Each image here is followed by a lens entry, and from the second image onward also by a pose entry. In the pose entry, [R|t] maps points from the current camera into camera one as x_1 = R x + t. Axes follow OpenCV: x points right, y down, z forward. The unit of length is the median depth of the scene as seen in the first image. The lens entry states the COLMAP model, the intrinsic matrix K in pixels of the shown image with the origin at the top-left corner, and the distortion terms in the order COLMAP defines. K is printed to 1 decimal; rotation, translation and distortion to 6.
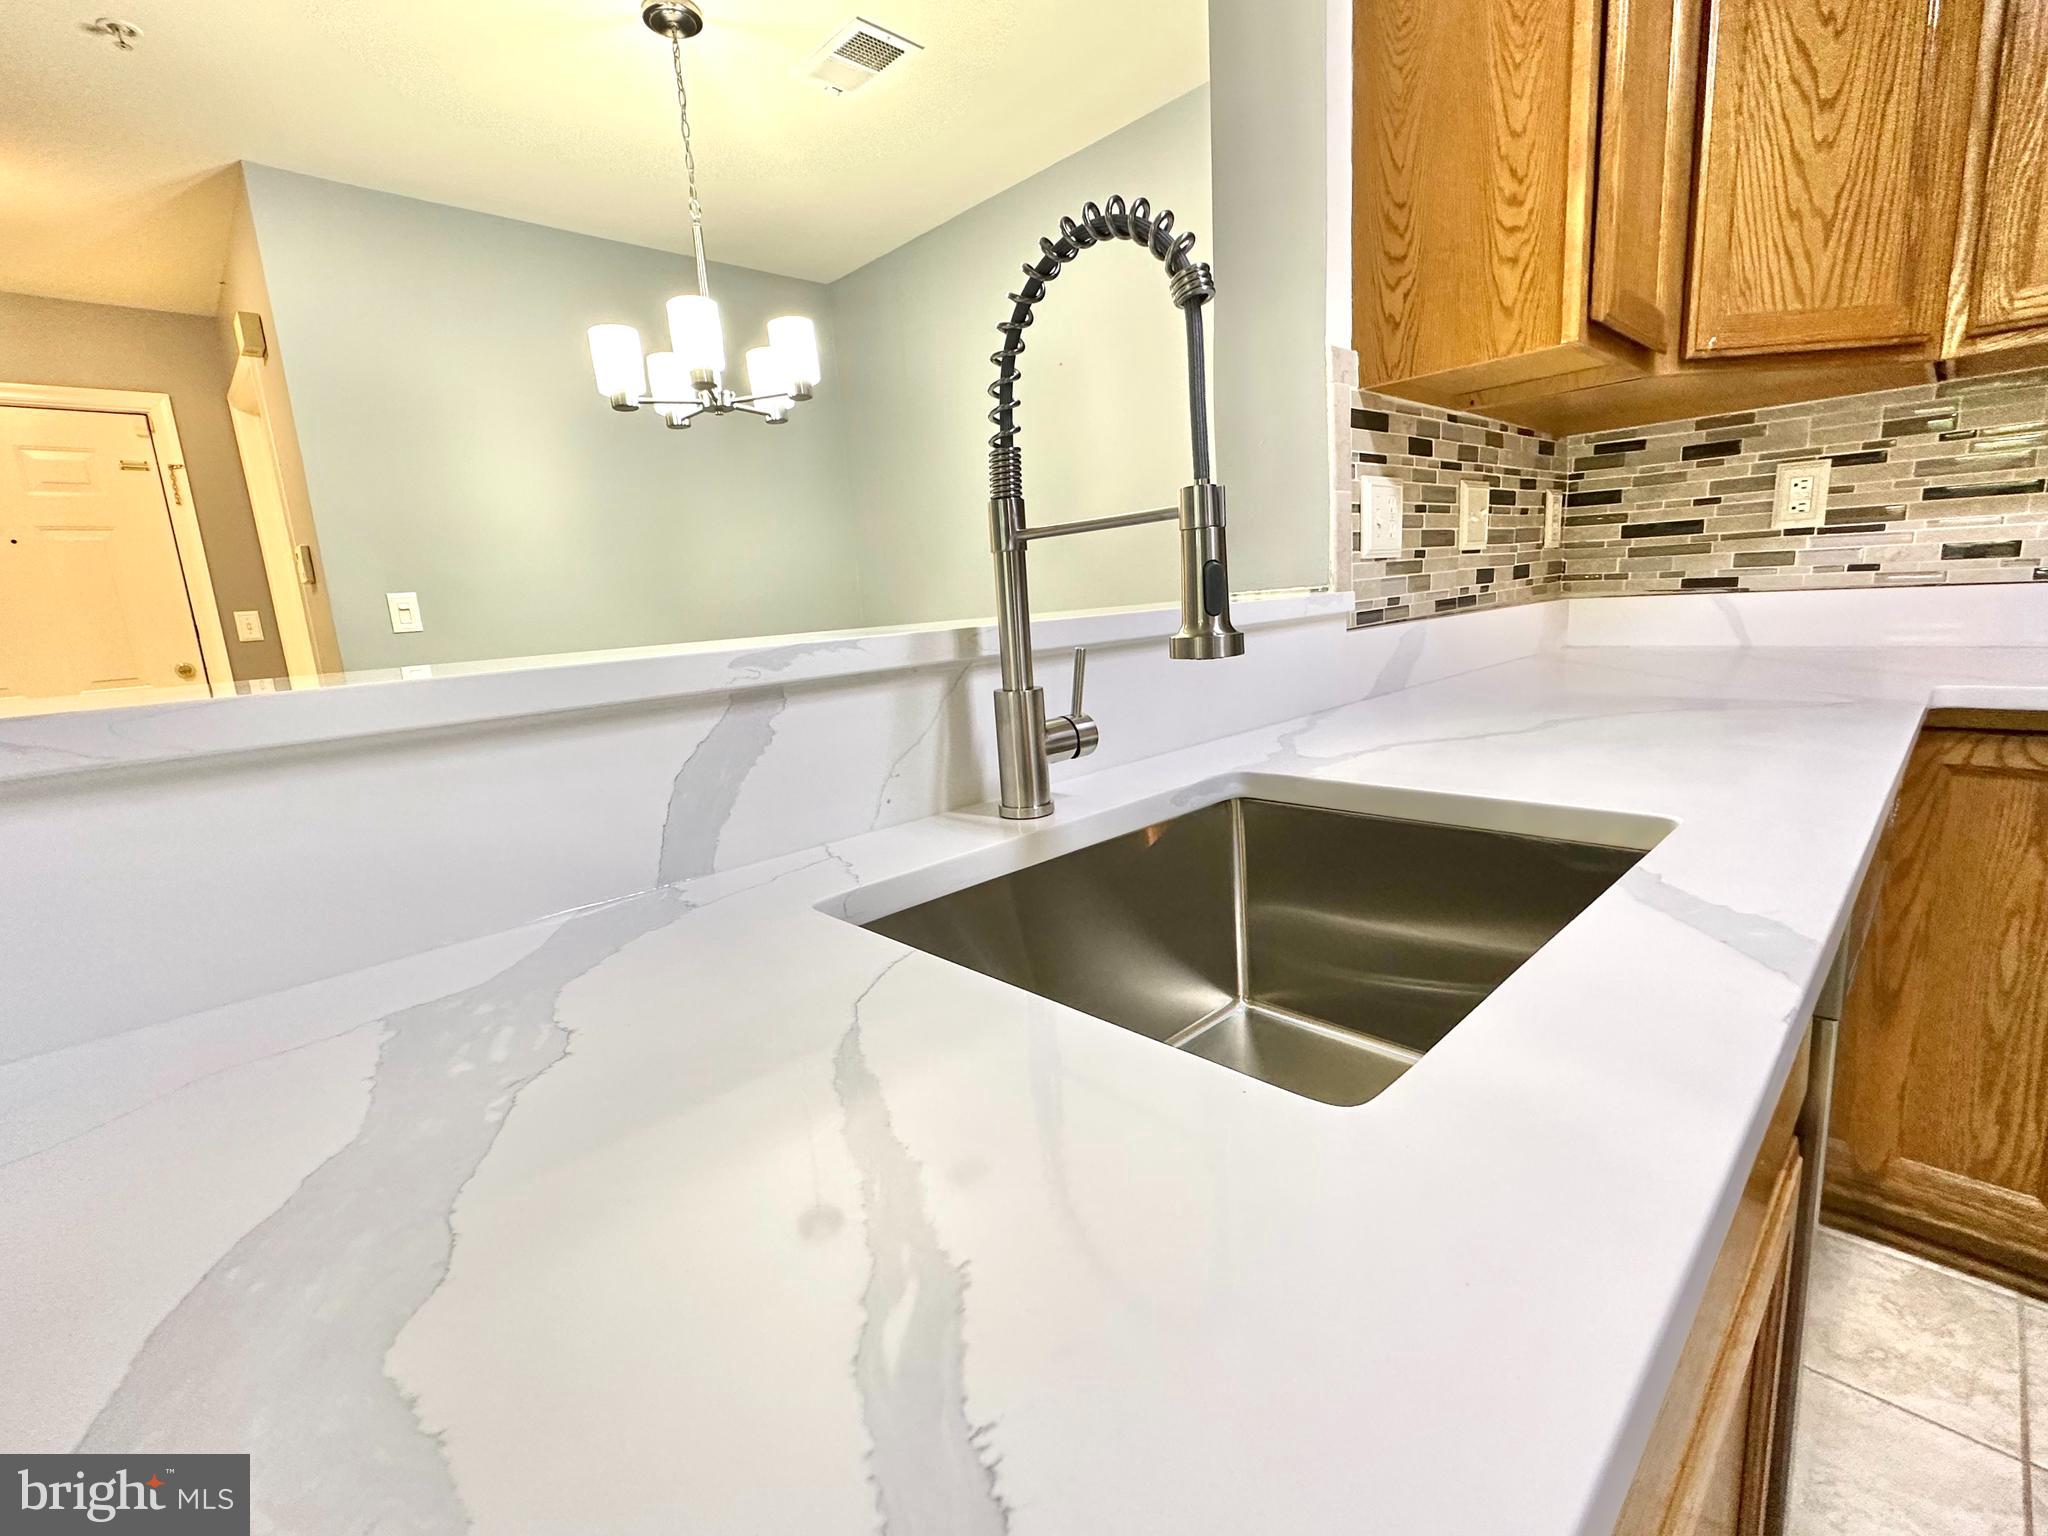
lens RADIAL K [[904.3, 0, 1021.6], [0, 904.3, 766.5], [0, 0, 1]] dist [-0.002289, 0.000033]
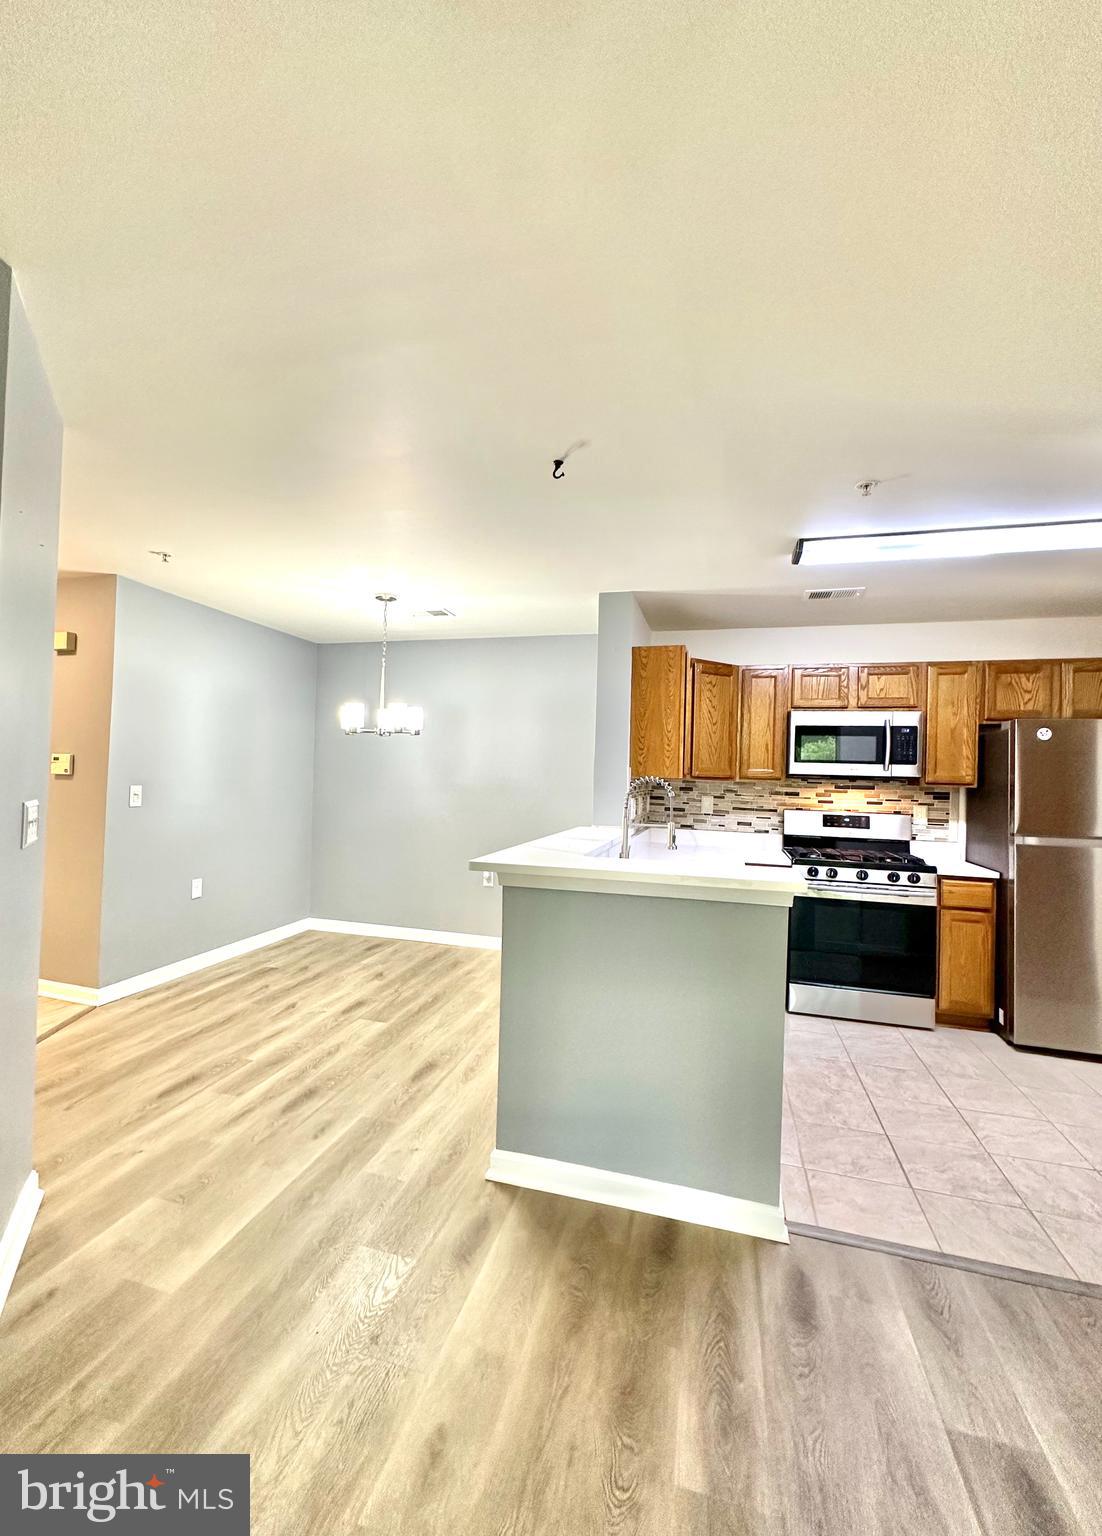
lens RADIAL K [[642.7, 0, 526.7], [0, 642.7, 768.7], [0, 0, 1]] dist [0.003188, -0.000529]
pose [[0.867116, 0.095311, 0.488902, -1.230255], [0.009482, 0.978186, -0.207514, 0.106024], [-0.498015, 0.184575, 0.847298, -1.011879]]
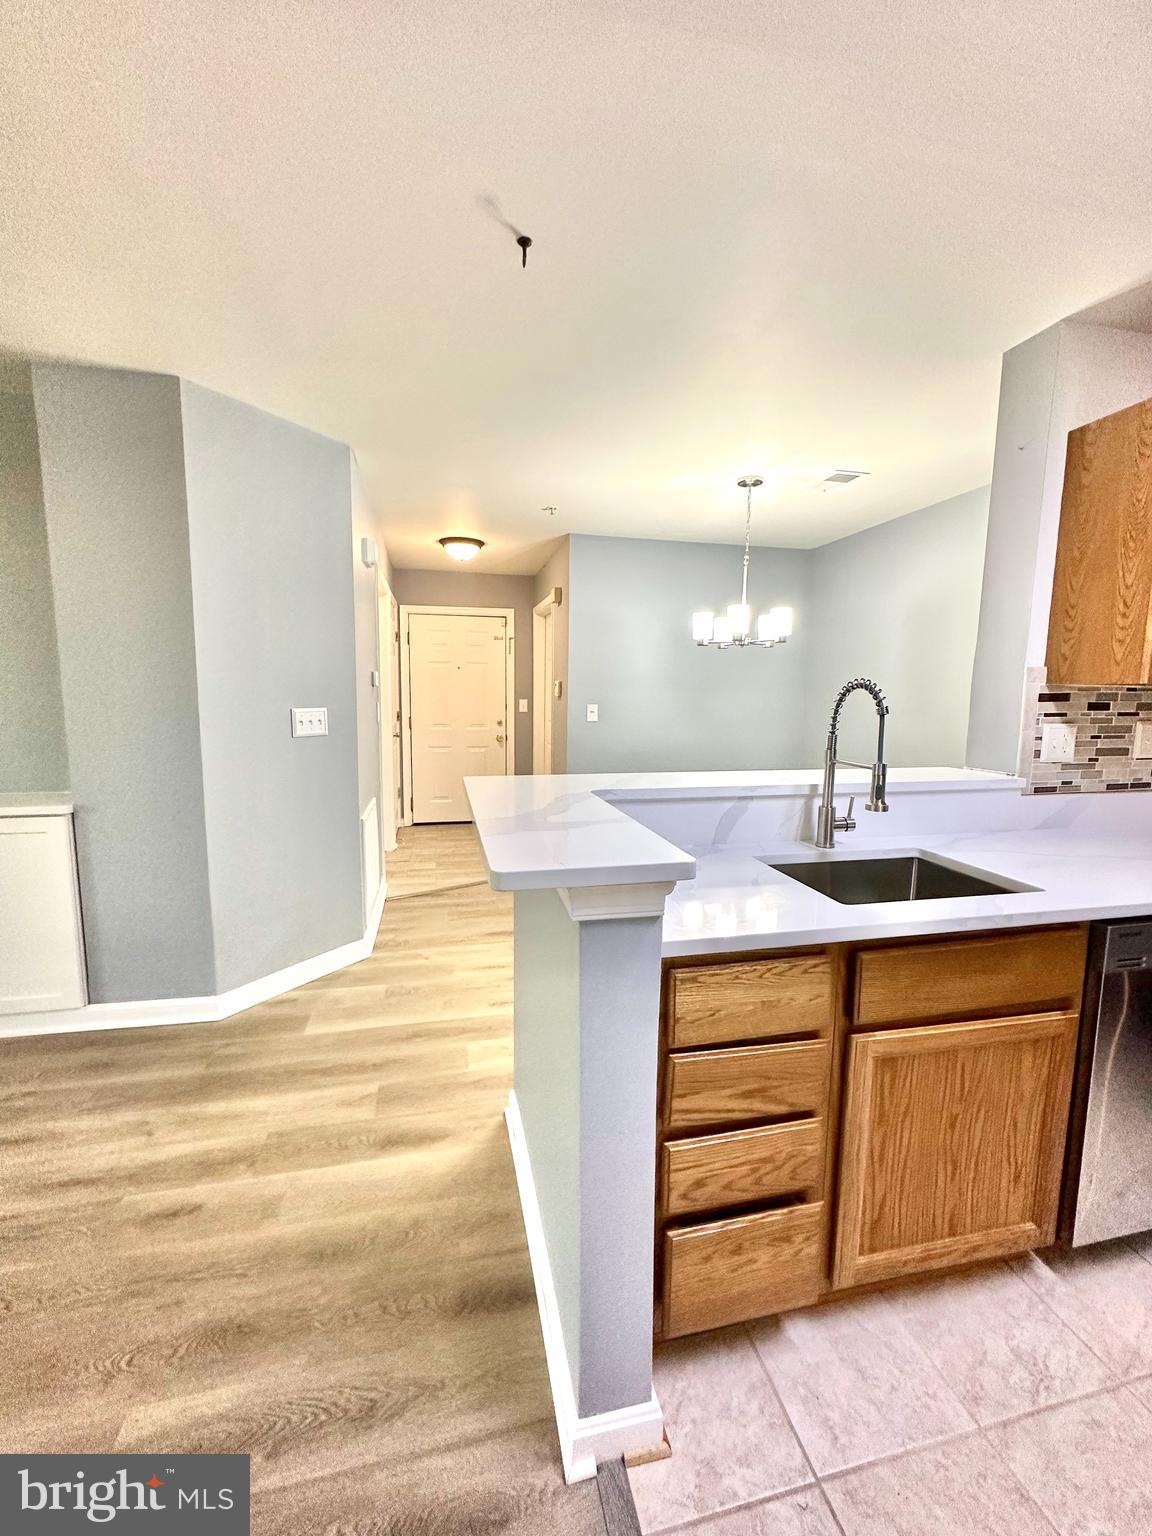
lens RADIAL K [[611.5, 0, 575.0], [0, 611.5, 766.5], [0, 0, 1]] dist [-0.003173, 0.001406]
pose [[0.852951, 0.135808, -0.504015, 0.160396], [-0.161109, 0.986914, -0.006721, -0.035599], [0.496506, 0.086934, 0.863669, -0.687439]]
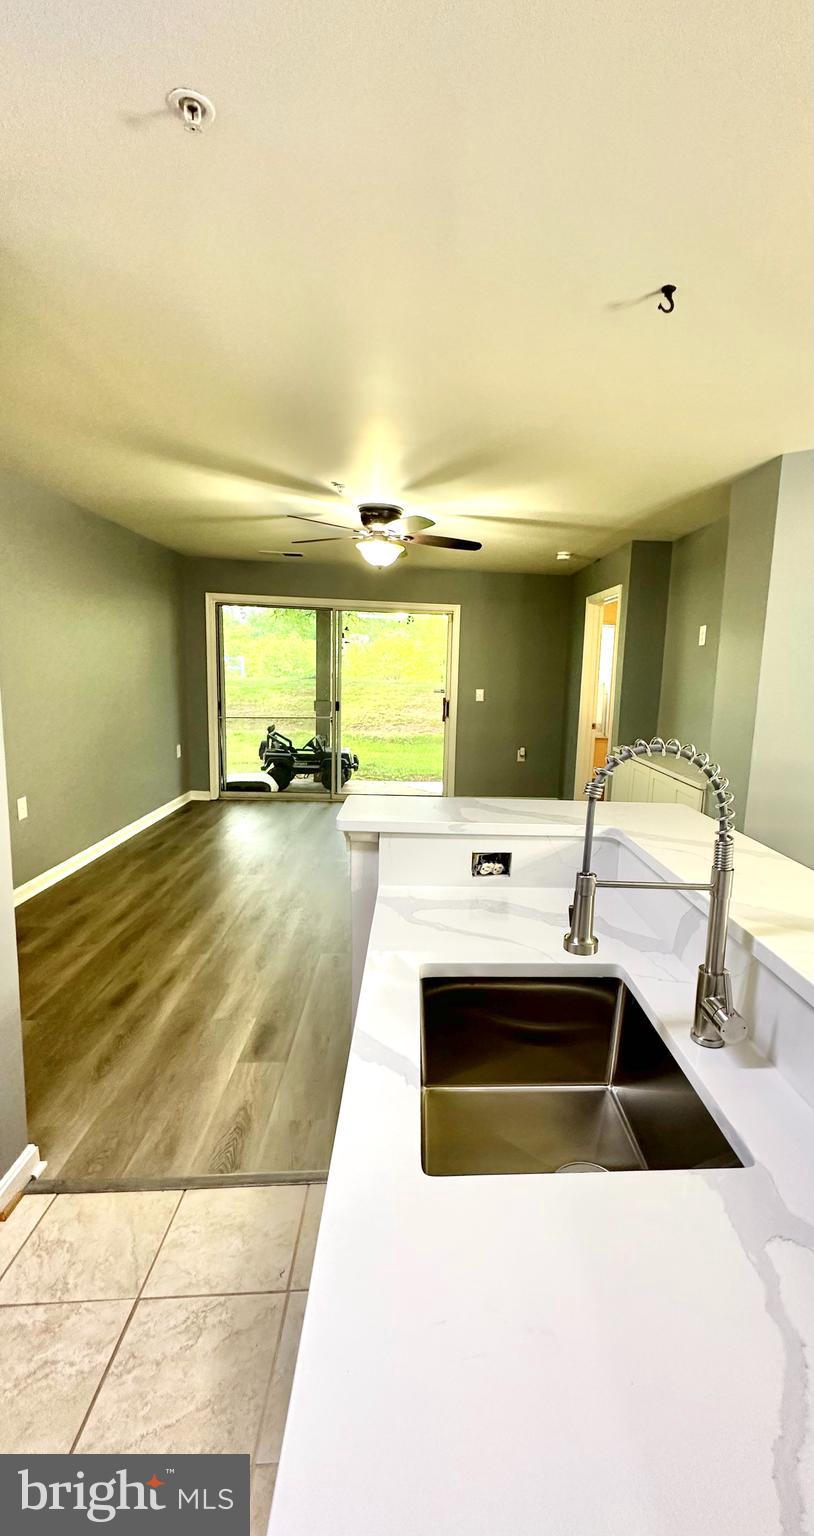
lens RADIAL K [[643.2, 0, 470.6], [0, 643.2, 760.3], [0, 0, 1]] dist [0.002164, -0.000176]
pose [[-0.628390, 0.149931, -0.763313, 0.617655], [-0.144642, 0.941618, 0.304029, -0.408640], [0.764333, 0.301456, -0.570017, 0.650314]]
